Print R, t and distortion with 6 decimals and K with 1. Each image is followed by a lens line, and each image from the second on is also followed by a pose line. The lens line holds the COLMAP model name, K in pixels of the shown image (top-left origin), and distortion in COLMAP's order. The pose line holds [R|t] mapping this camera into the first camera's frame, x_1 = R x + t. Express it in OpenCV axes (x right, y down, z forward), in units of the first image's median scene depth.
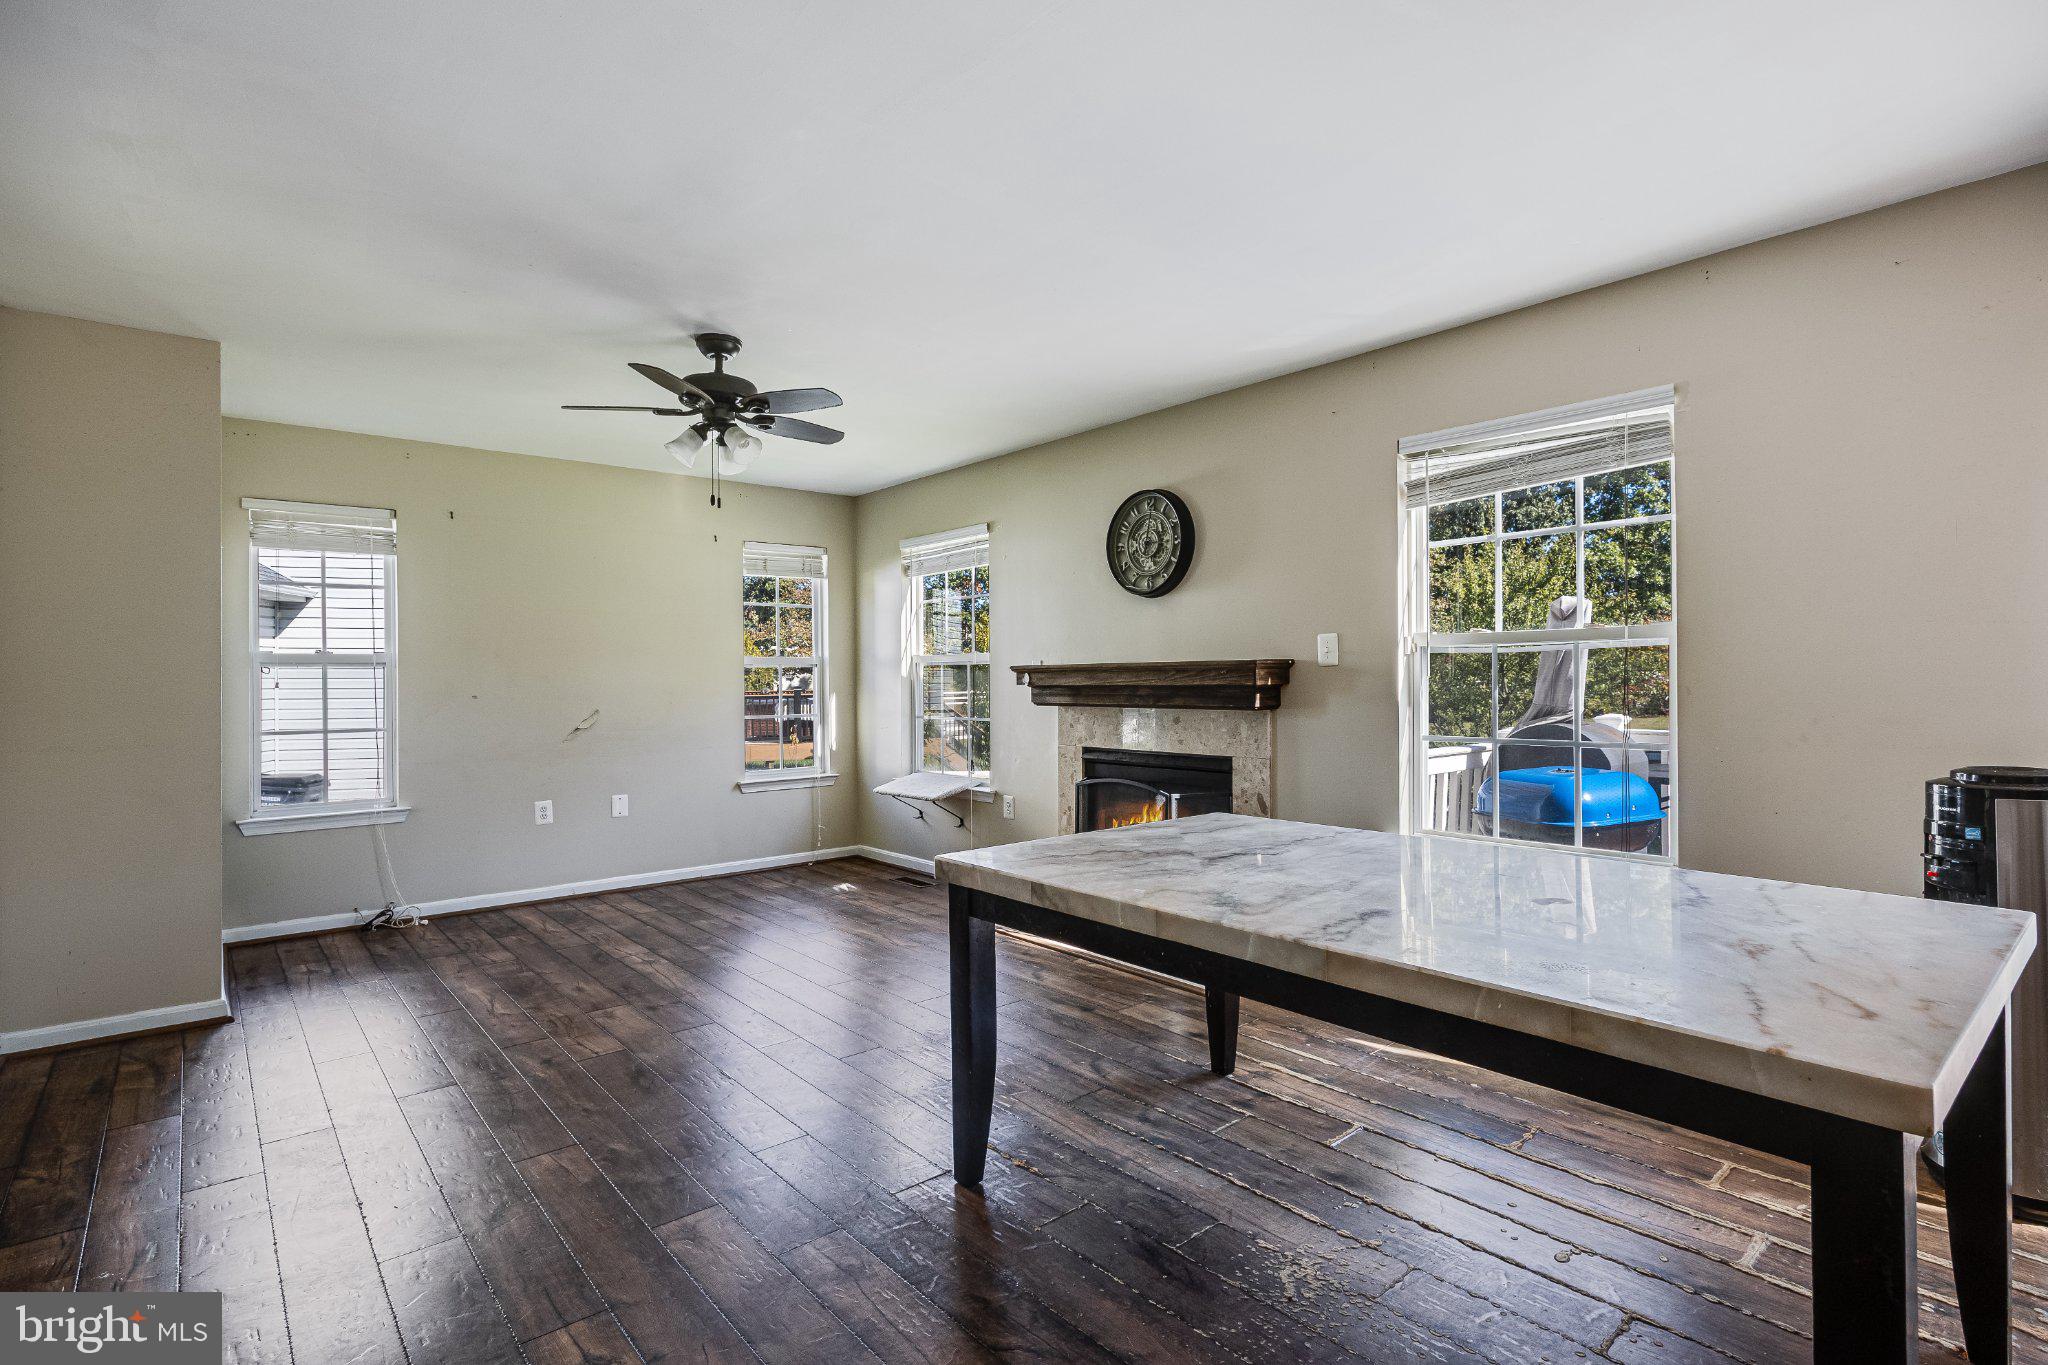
lens RADIAL K [[970.4, 0, 1025.2], [0, 970.4, 672.4], [0, 0, 1]] dist [-0.002868, -0.001096]
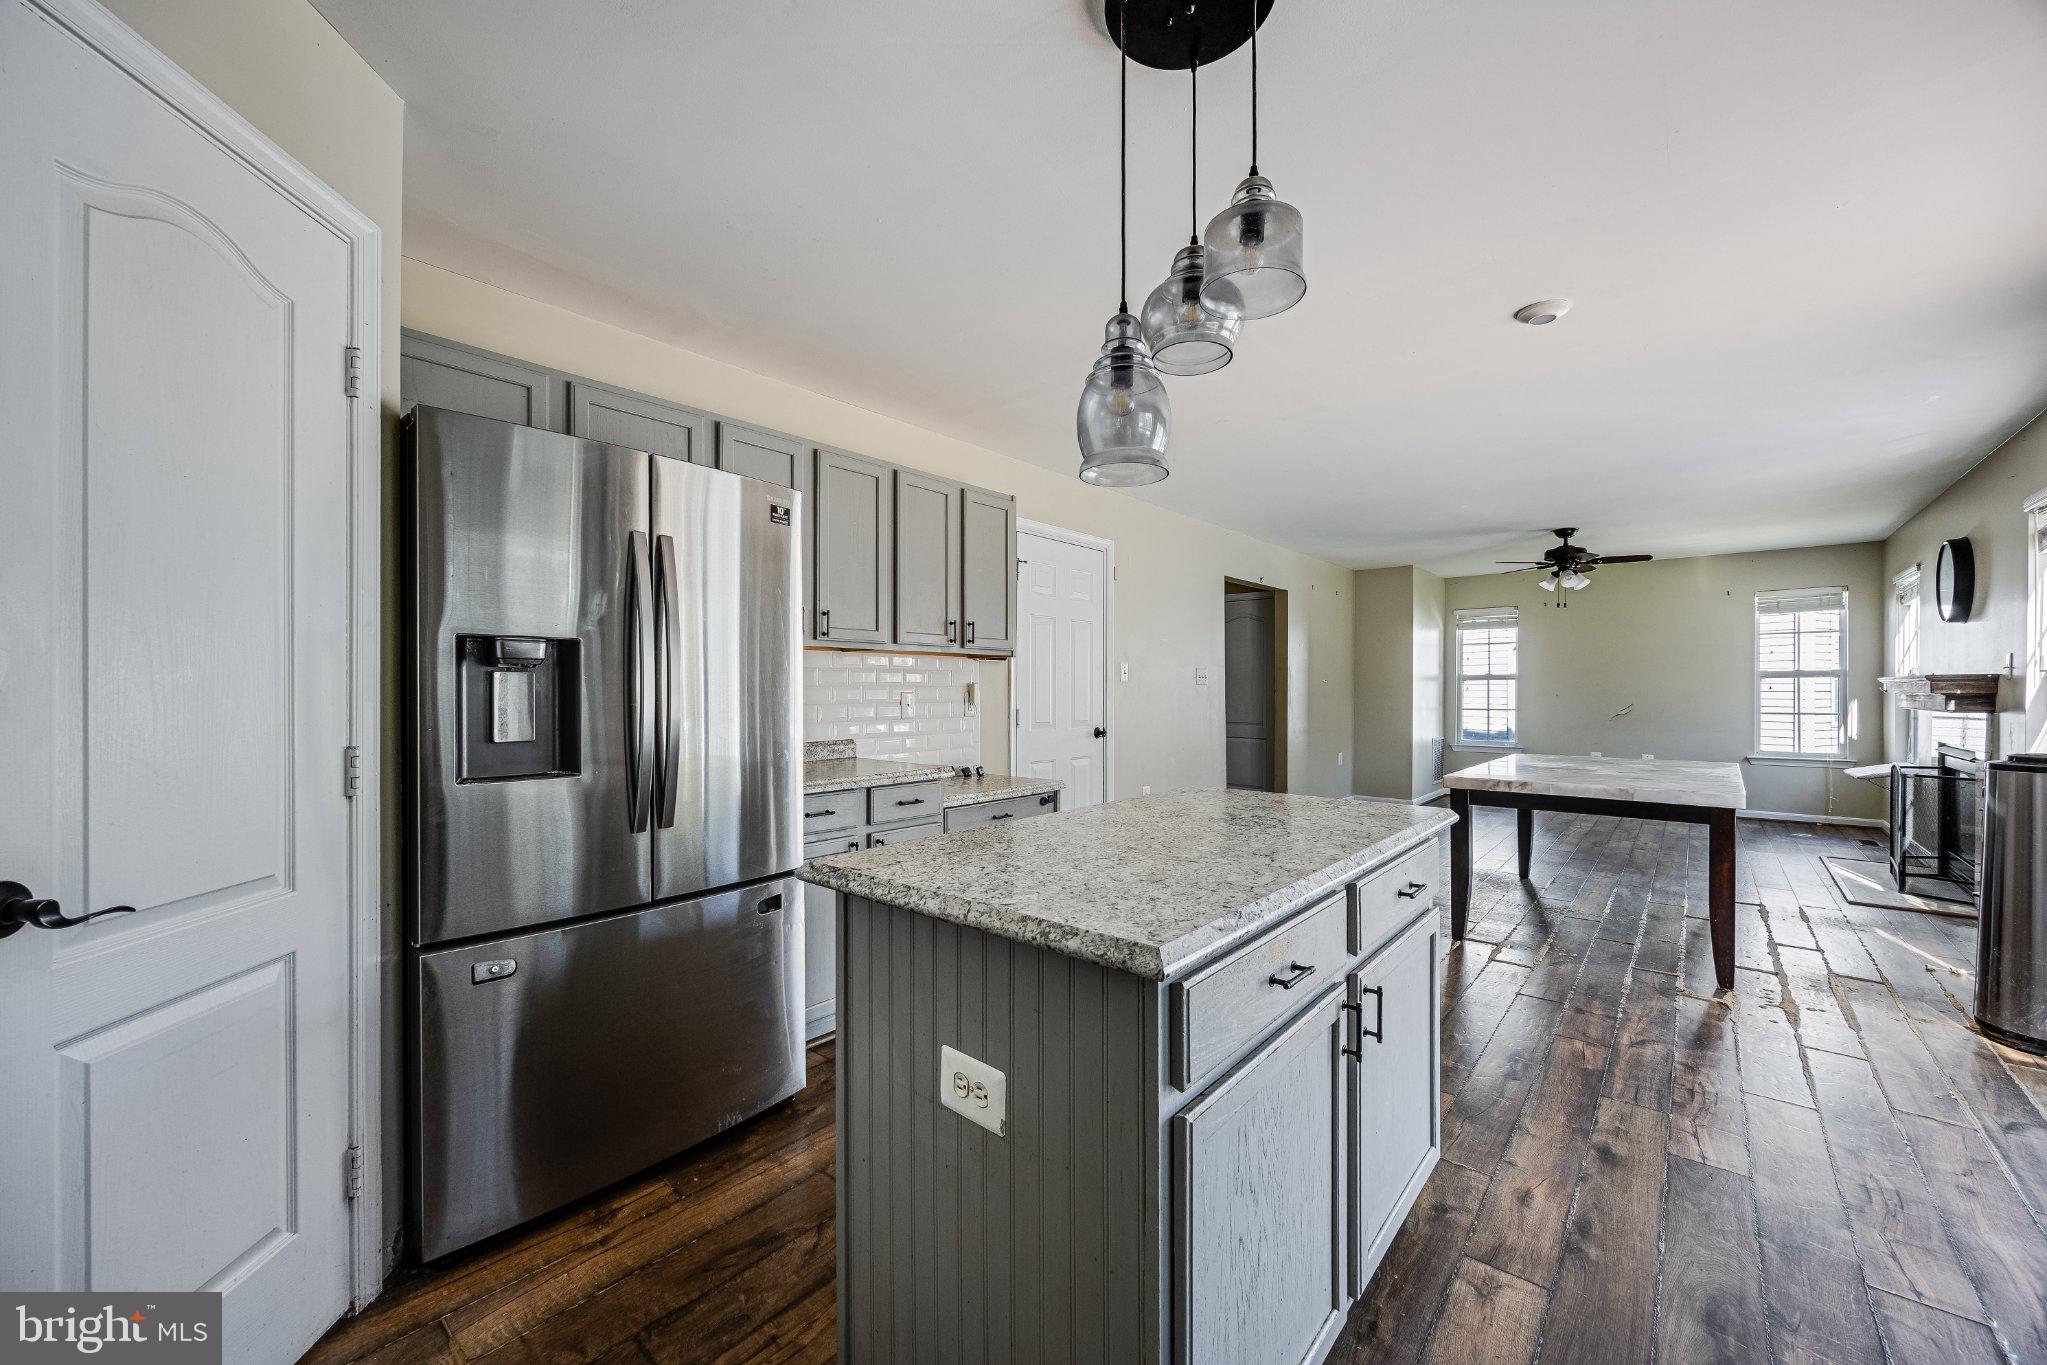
lens RADIAL K [[787.9, 0, 1024.1], [0, 787.9, 694.9], [0, 0, 1]] dist [-0.000366, 0.000237]
pose [[0.151873, 0.016330, -0.988265, 0.910075], [0.004365, 0.999843, 0.017192, -0.007594], [0.988390, -0.006925, 0.151778, -0.337868]]
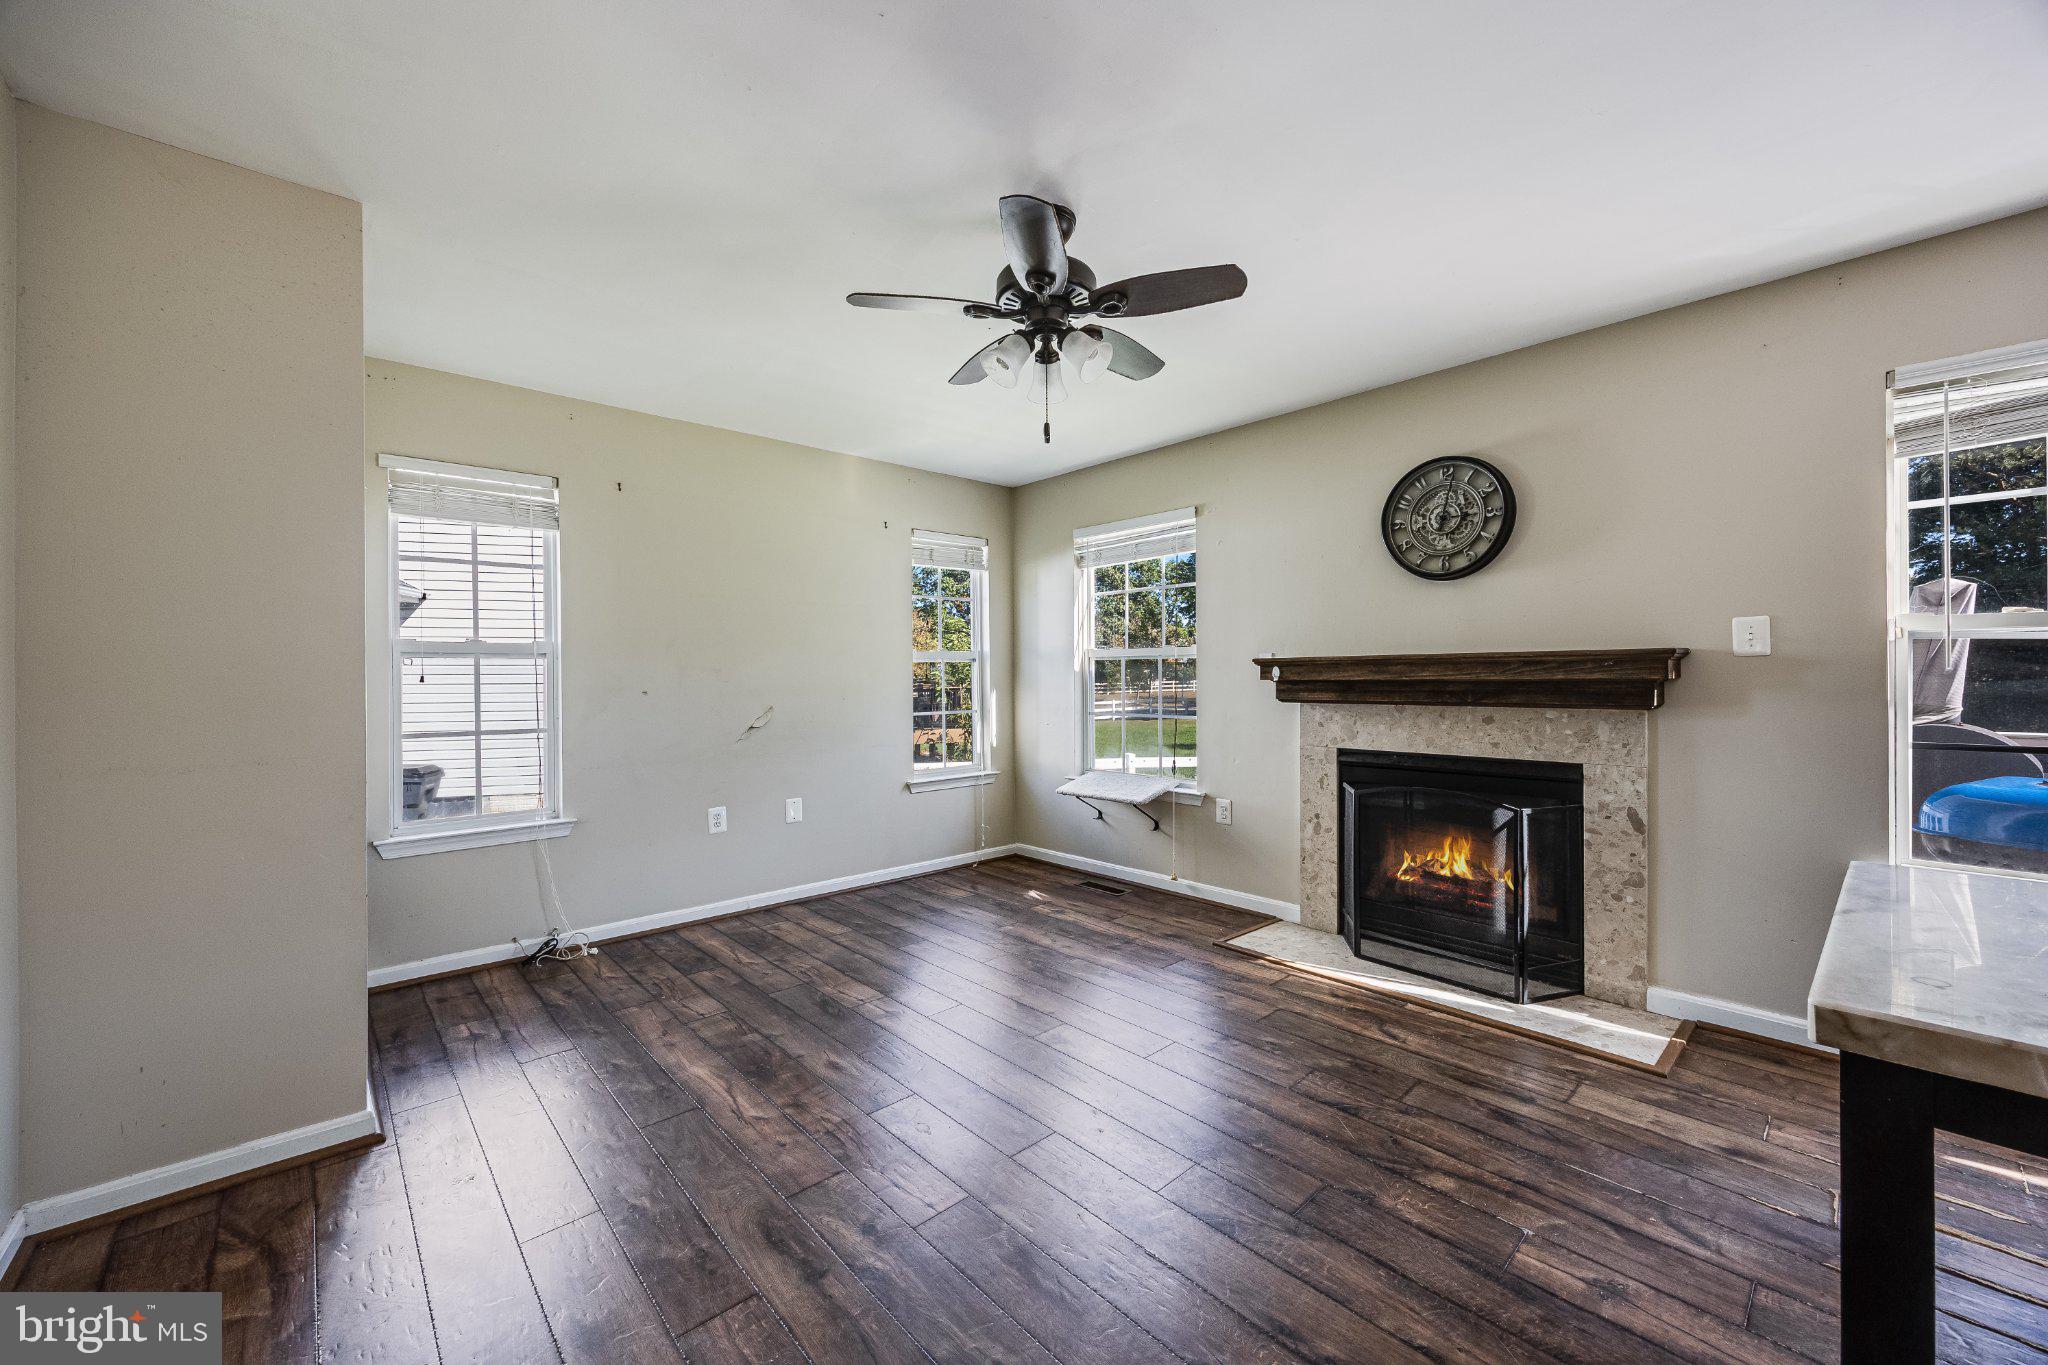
lens RADIAL K [[782.1, 0, 1028.5], [0, 782.1, 676.2], [0, 0, 1]] dist [-0.000626, -0.000039]
pose [[0.999363, 0.001387, 0.035671, -0.259084], [-0.001579, 0.999984, 0.005362, 0.006348], [-0.035663, -0.005415, 0.999349, 0.289492]]
